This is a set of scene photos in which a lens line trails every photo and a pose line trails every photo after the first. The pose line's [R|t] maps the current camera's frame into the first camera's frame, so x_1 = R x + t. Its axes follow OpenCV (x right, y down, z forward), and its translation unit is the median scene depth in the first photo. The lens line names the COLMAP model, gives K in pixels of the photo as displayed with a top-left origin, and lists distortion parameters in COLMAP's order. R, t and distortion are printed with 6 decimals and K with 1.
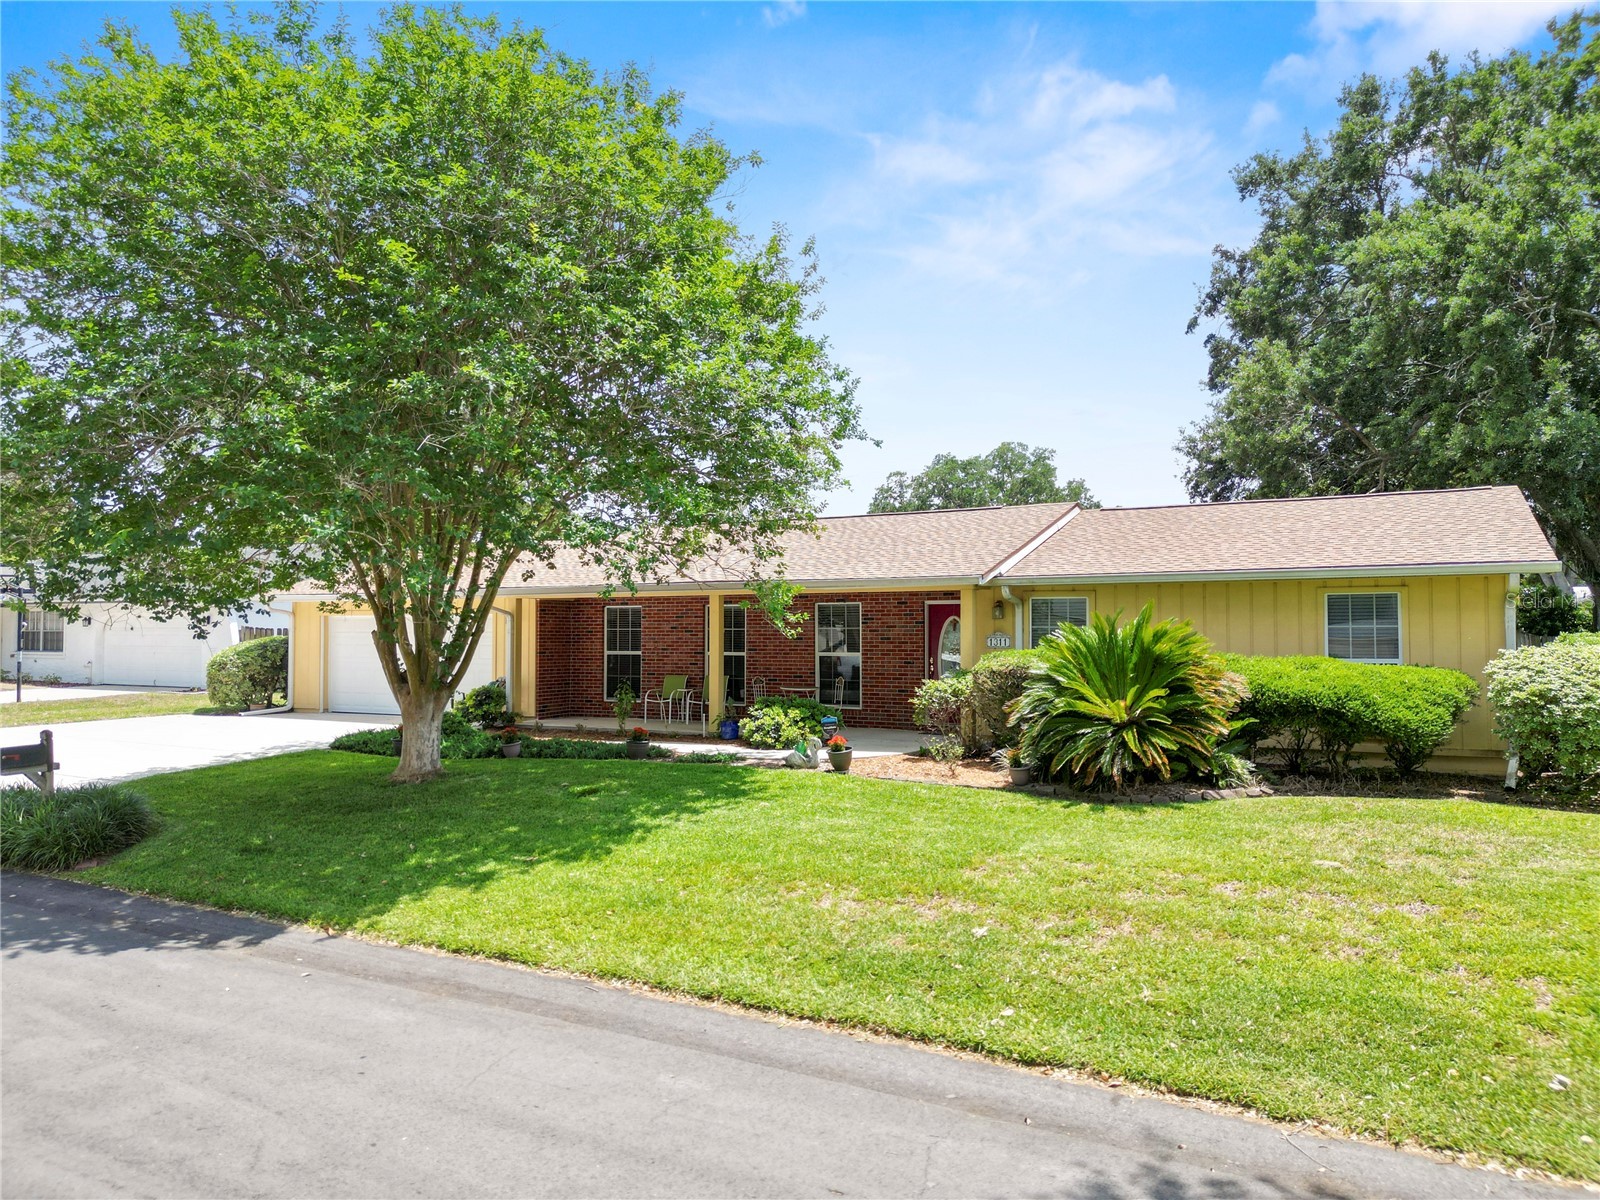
lens RADIAL K [[1118.8, 0, 800.5], [0, 1118.8, 603.9], [0, 0, 1]] dist [0.054676, -0.050732]
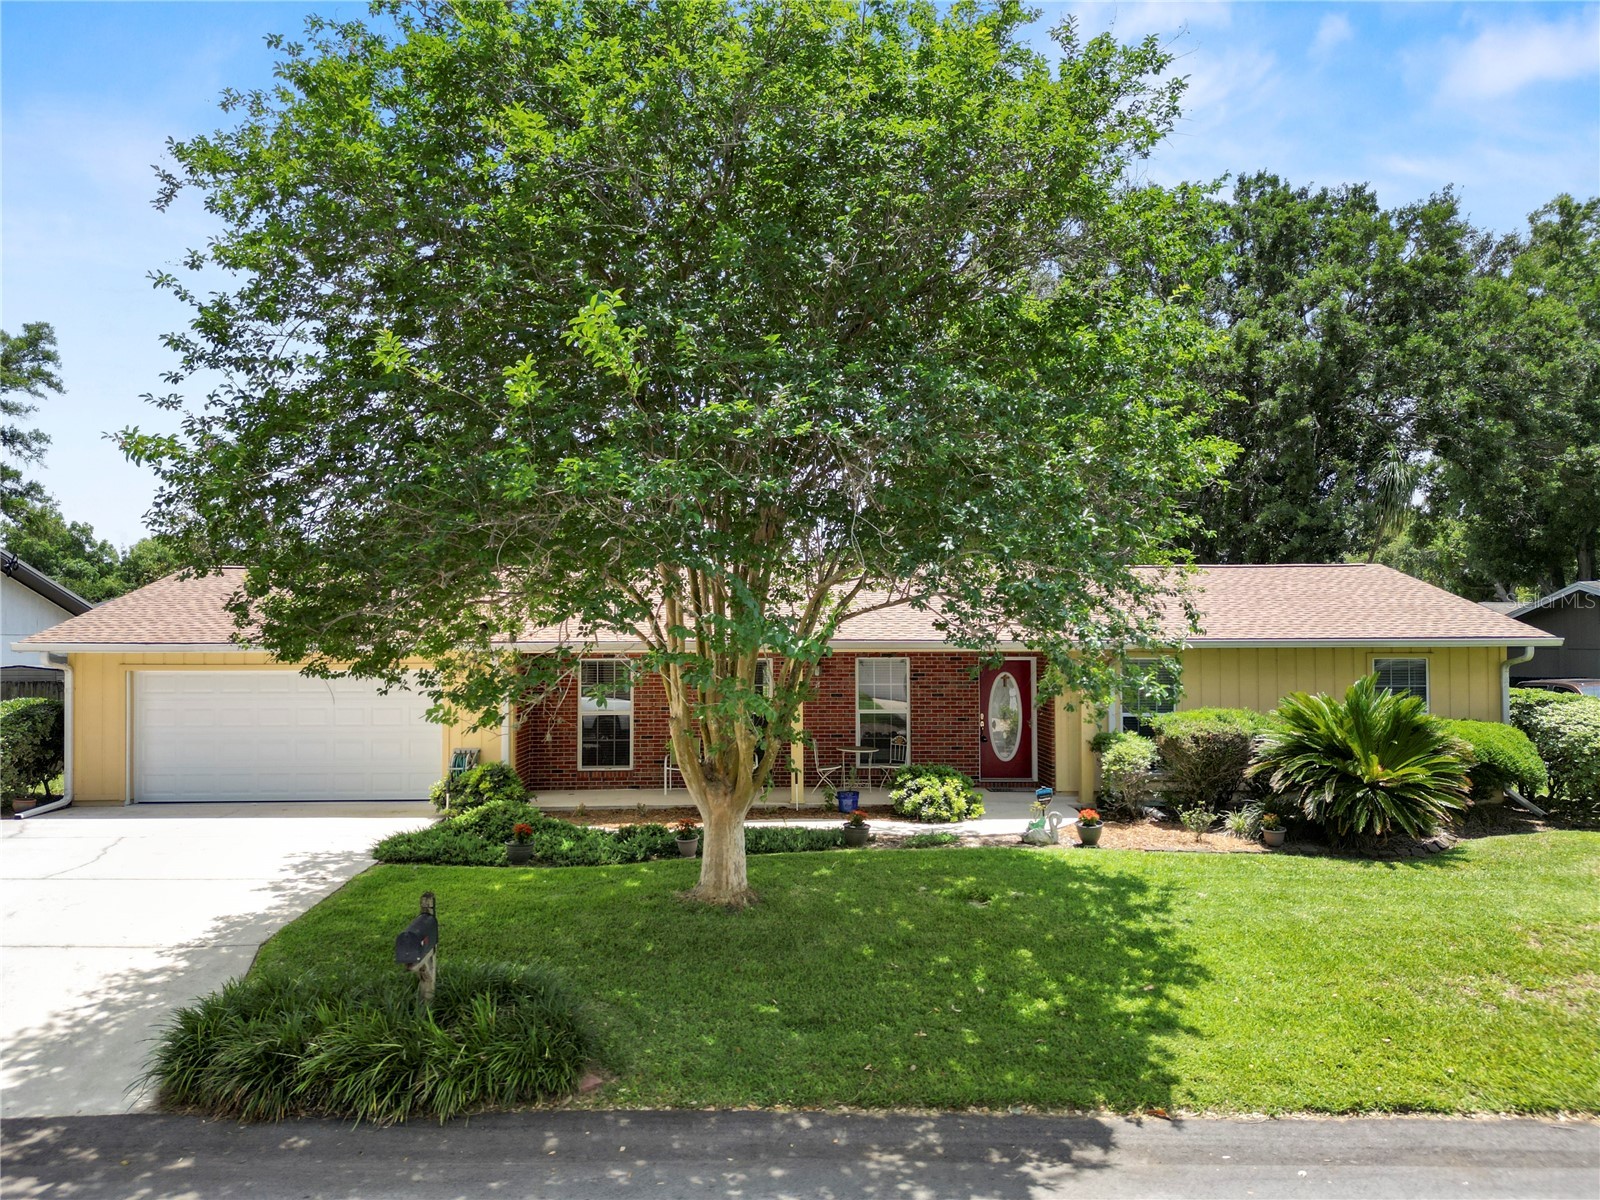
lens RADIAL K [[1118.8, 0, 799.3], [0, 1118.8, 601.0], [0, 0, 1]] dist [0.054676, -0.050732]
pose [[0.885937, 0.024272, 0.463170, -0.620174], [-0.010821, 0.999440, -0.031676, -0.026617], [-0.463679, 0.023051, 0.885703, 0.242899]]
